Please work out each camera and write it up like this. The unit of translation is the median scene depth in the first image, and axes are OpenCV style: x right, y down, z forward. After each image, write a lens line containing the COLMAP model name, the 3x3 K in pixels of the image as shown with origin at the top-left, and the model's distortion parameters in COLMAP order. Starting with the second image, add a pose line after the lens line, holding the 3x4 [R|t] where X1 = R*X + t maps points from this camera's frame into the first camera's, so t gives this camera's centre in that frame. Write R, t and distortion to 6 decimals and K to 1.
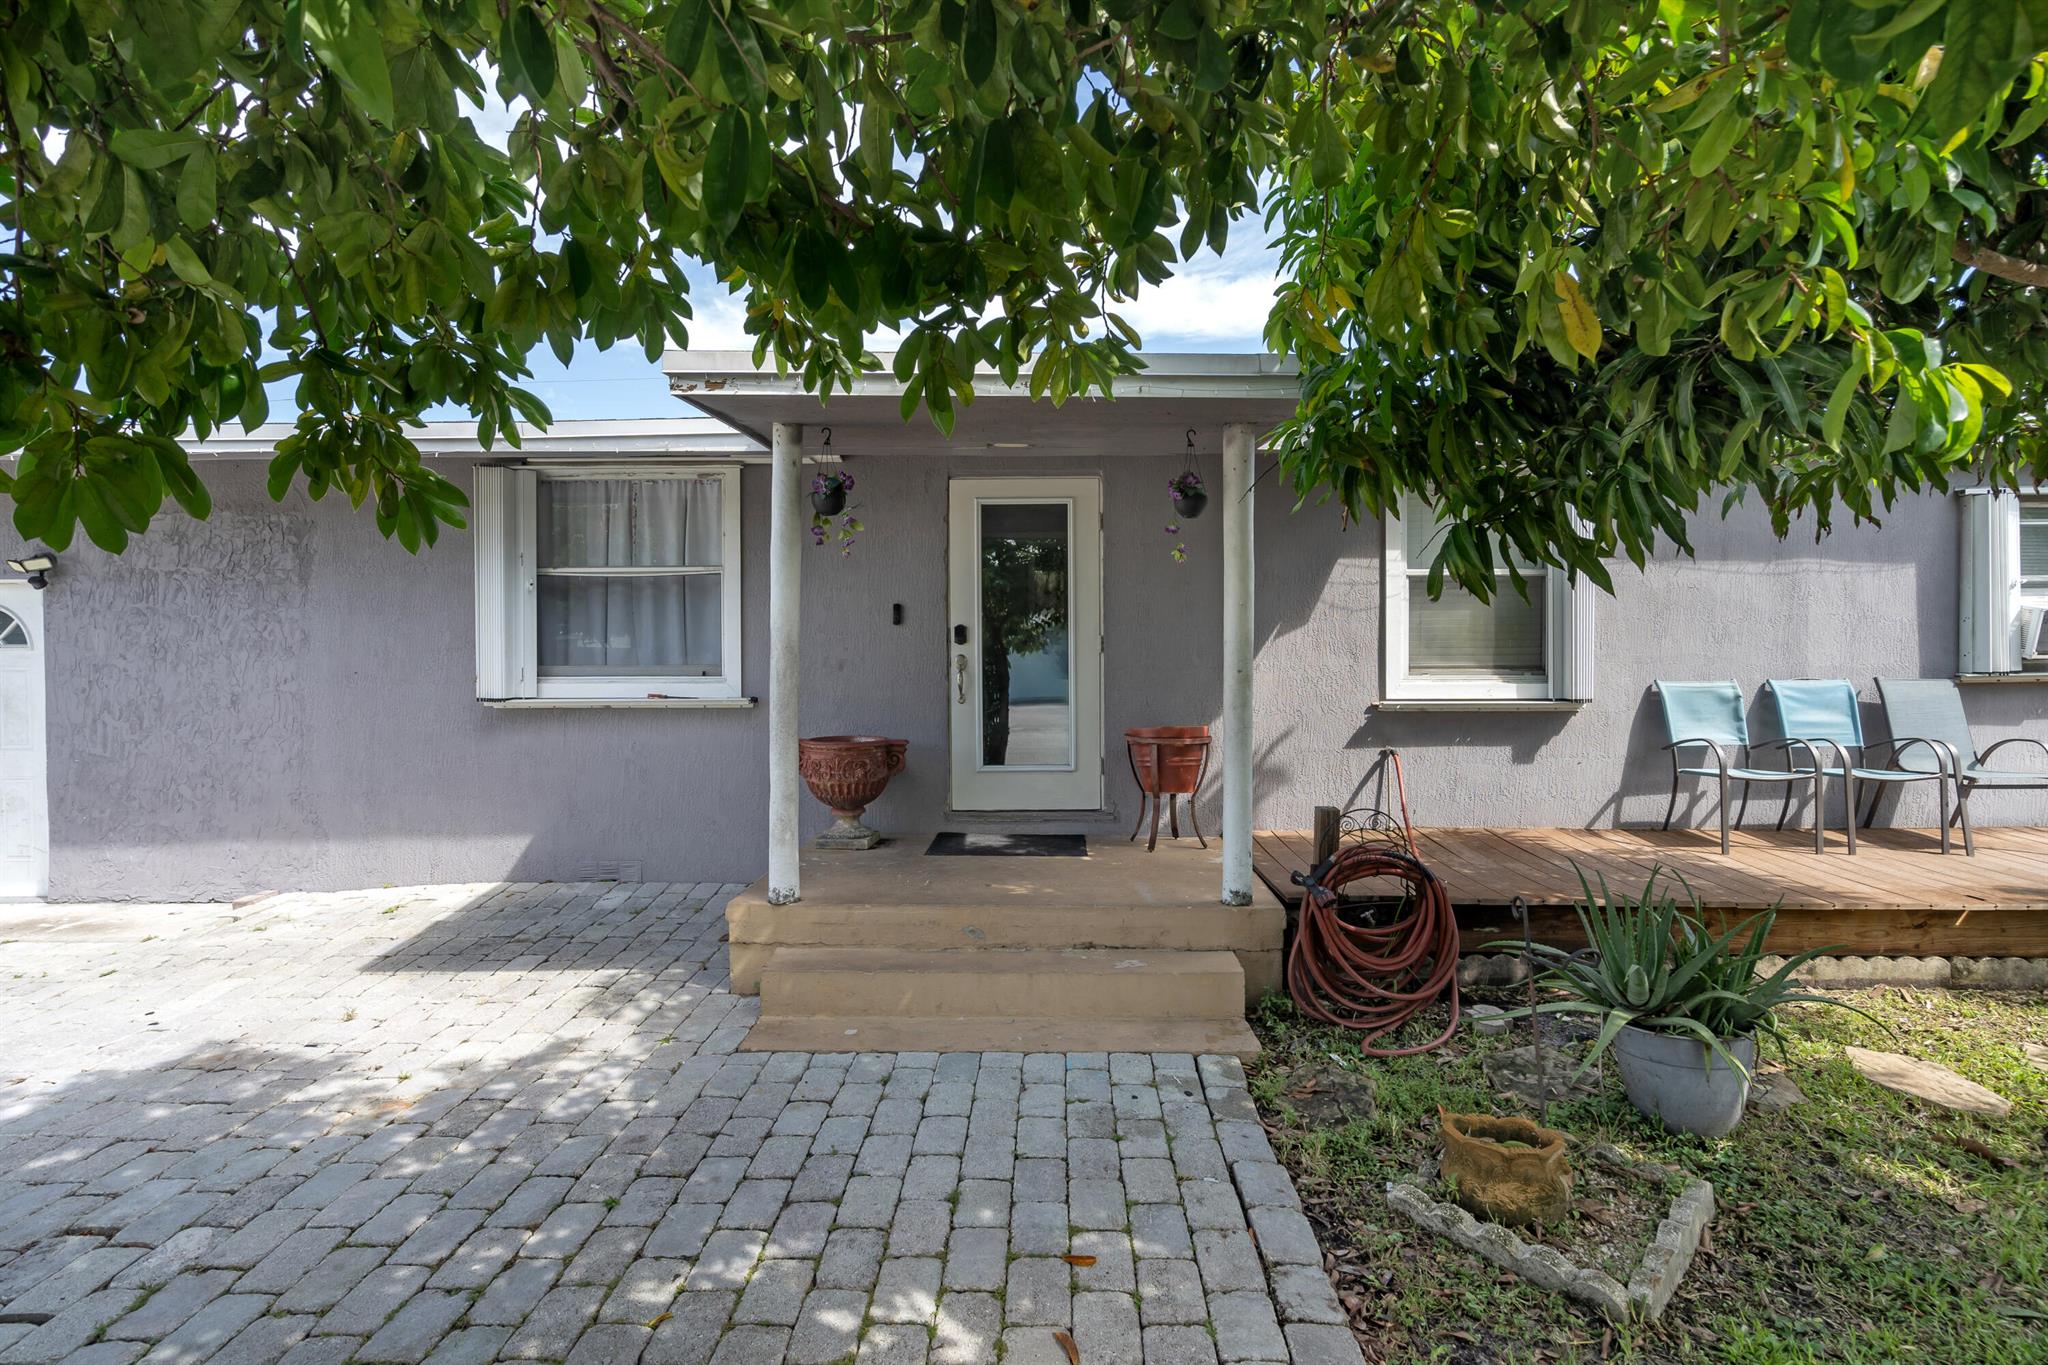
lens RADIAL K [[921.6, 0, 1029.3], [0, 921.6, 638.0], [0, 0, 1]] dist [-0.001189, -0.000472]
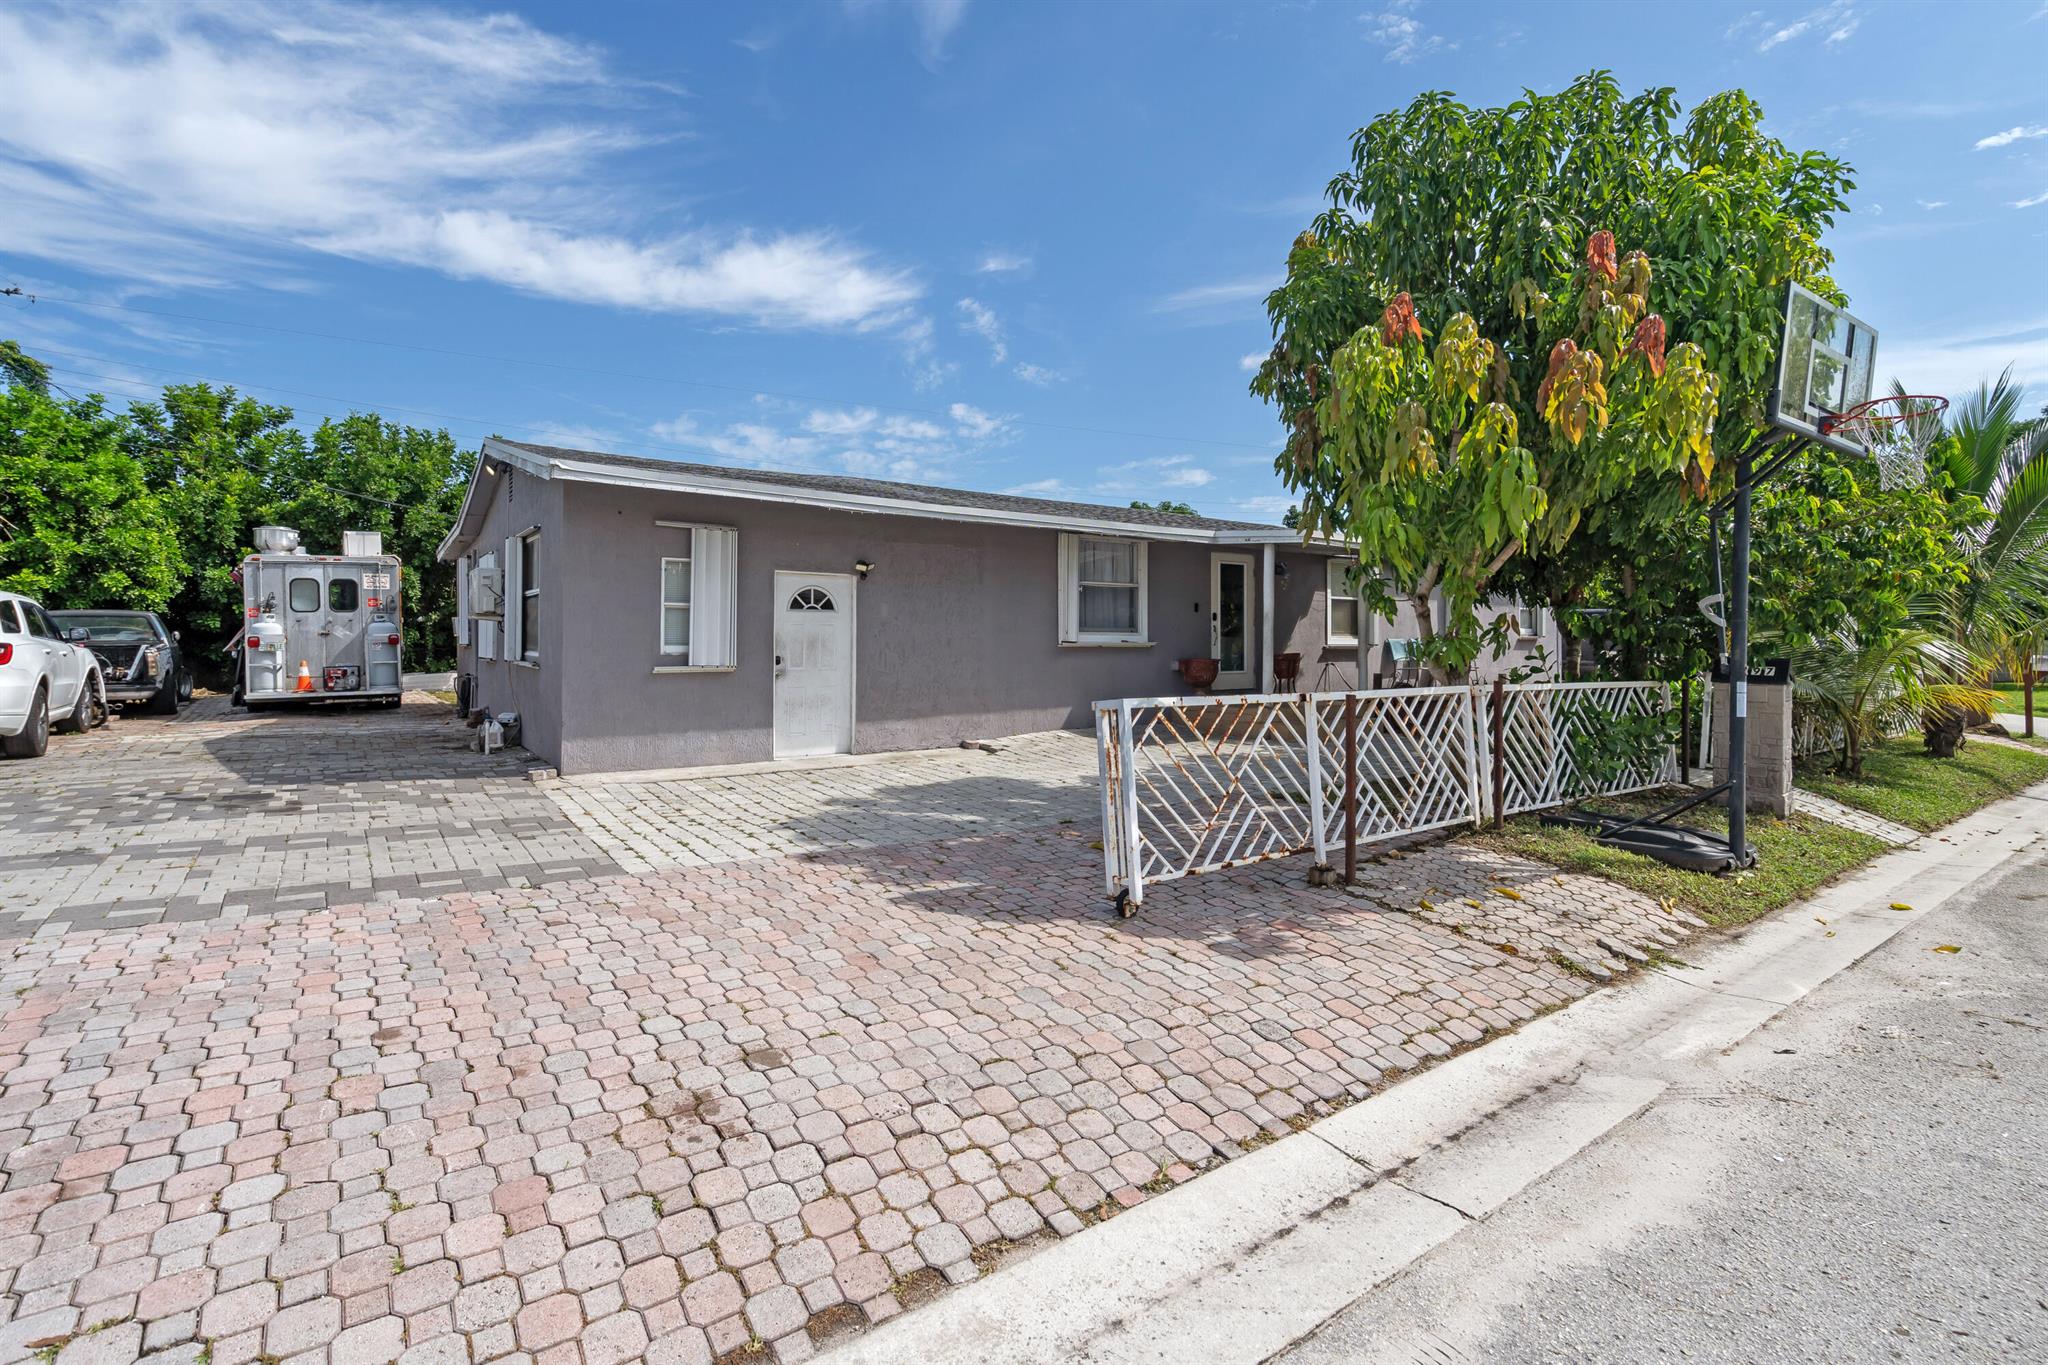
lens RADIAL K [[937.0, 0, 1024.0], [0, 937.0, 682.5], [0, 0, 1]] dist [-0.000695, 0.000192]
pose [[0.811559, -0.015826, 0.584056, -1.959123], [-0.000785, 0.999603, 0.028177, 0.101312], [-0.584270, -0.023326, 0.811224, -0.718678]]
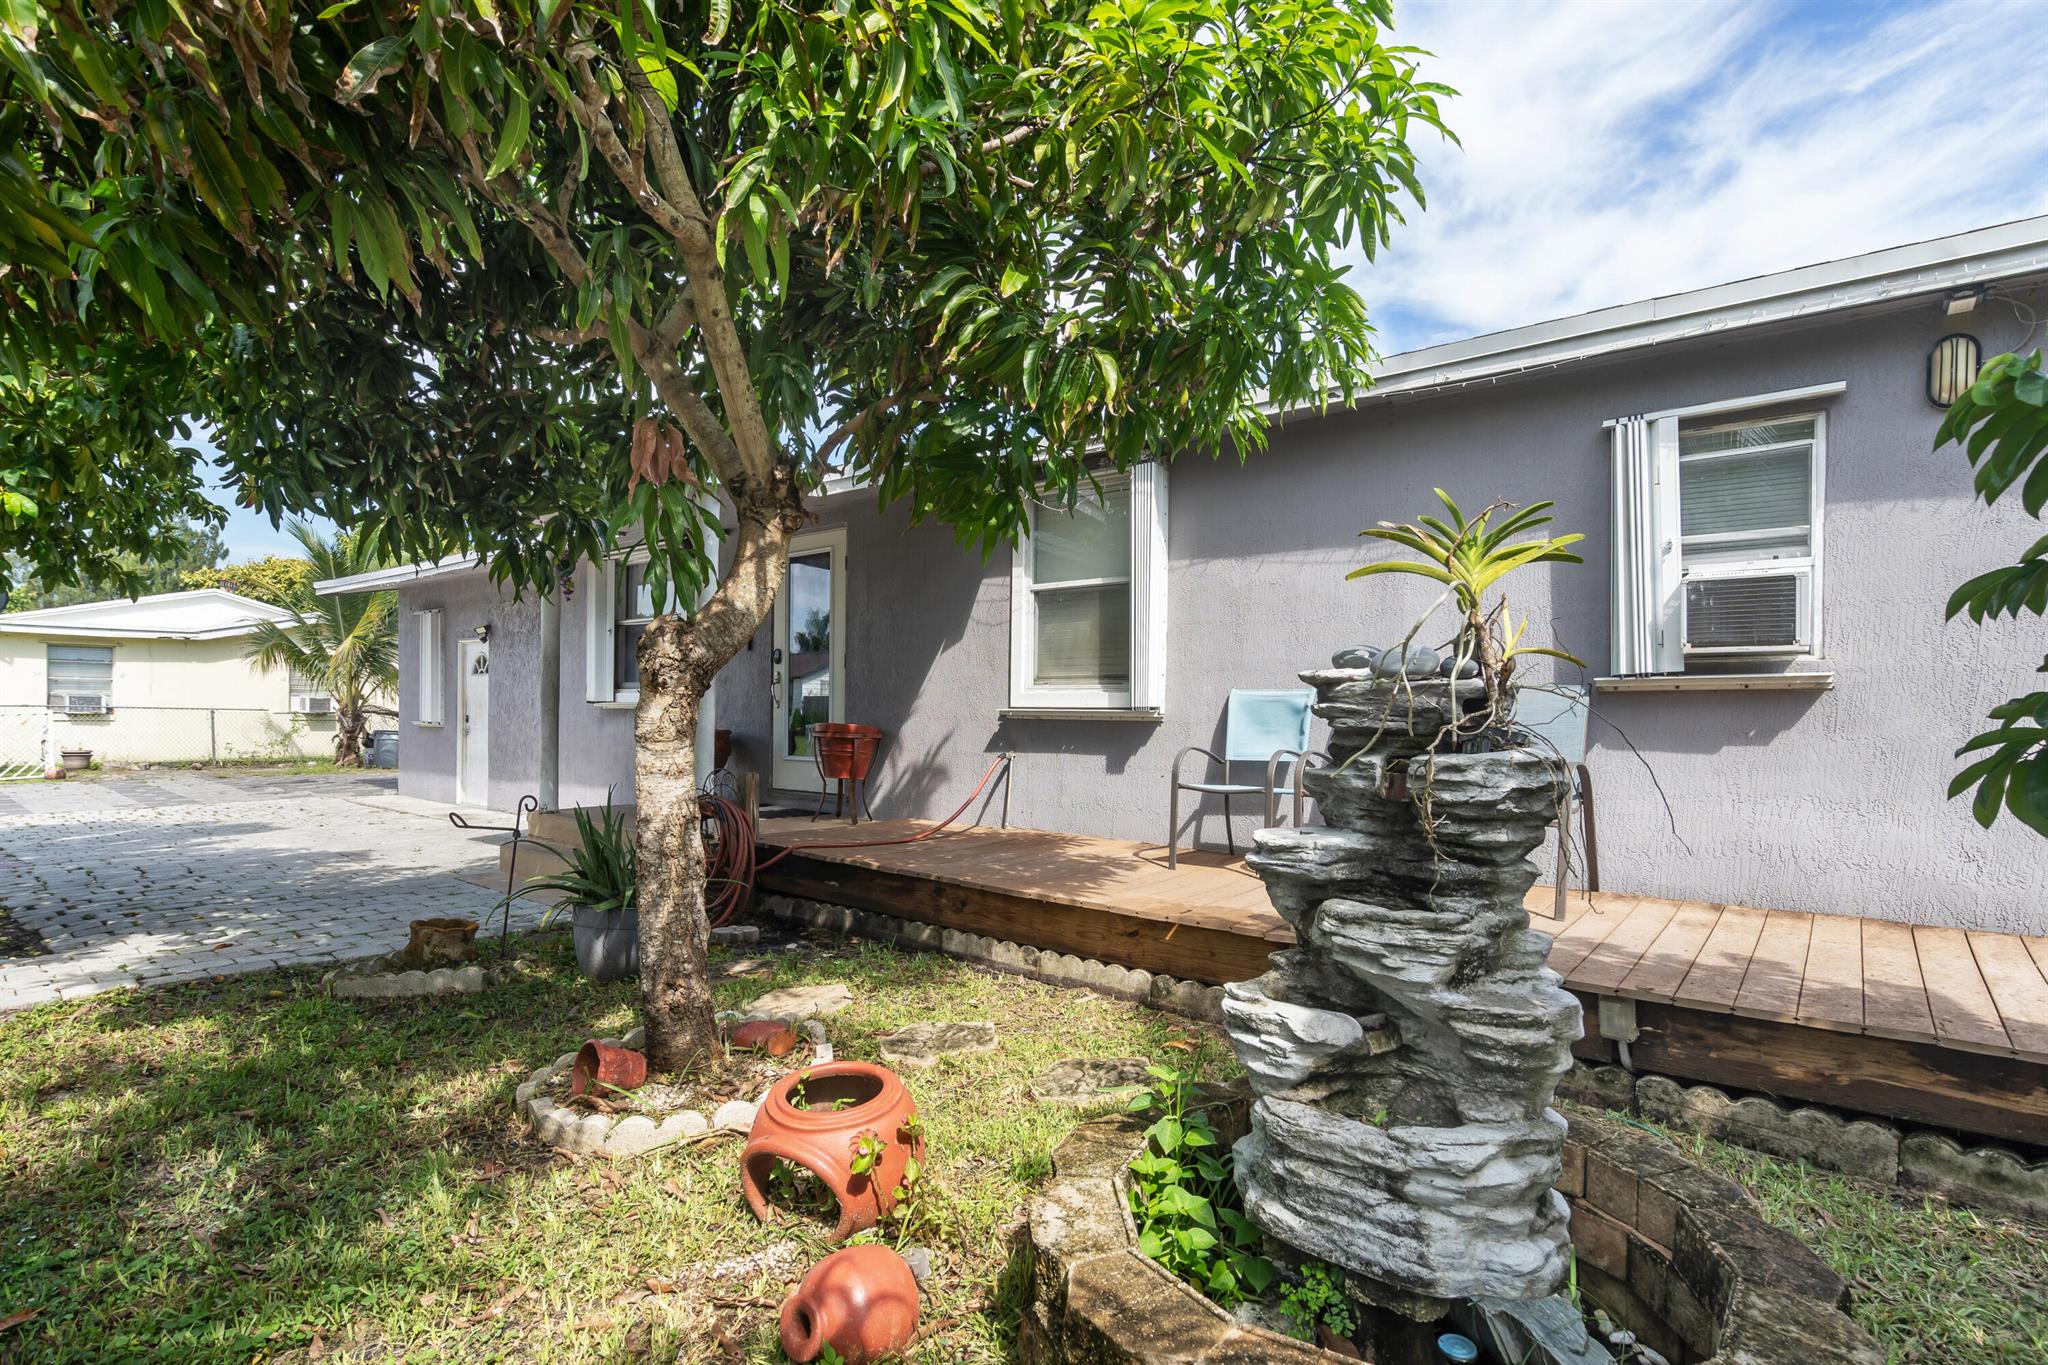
lens RADIAL K [[937.0, 0, 1024.0], [0, 937.0, 682.5], [0, 0, 1]] dist [-0.000695, 0.000192]
pose [[0.798372, -0.001857, -0.602162, 1.065572], [-0.017539, 0.999499, -0.026337, 0.066821], [0.601909, 0.031588, 0.797940, 0.137767]]
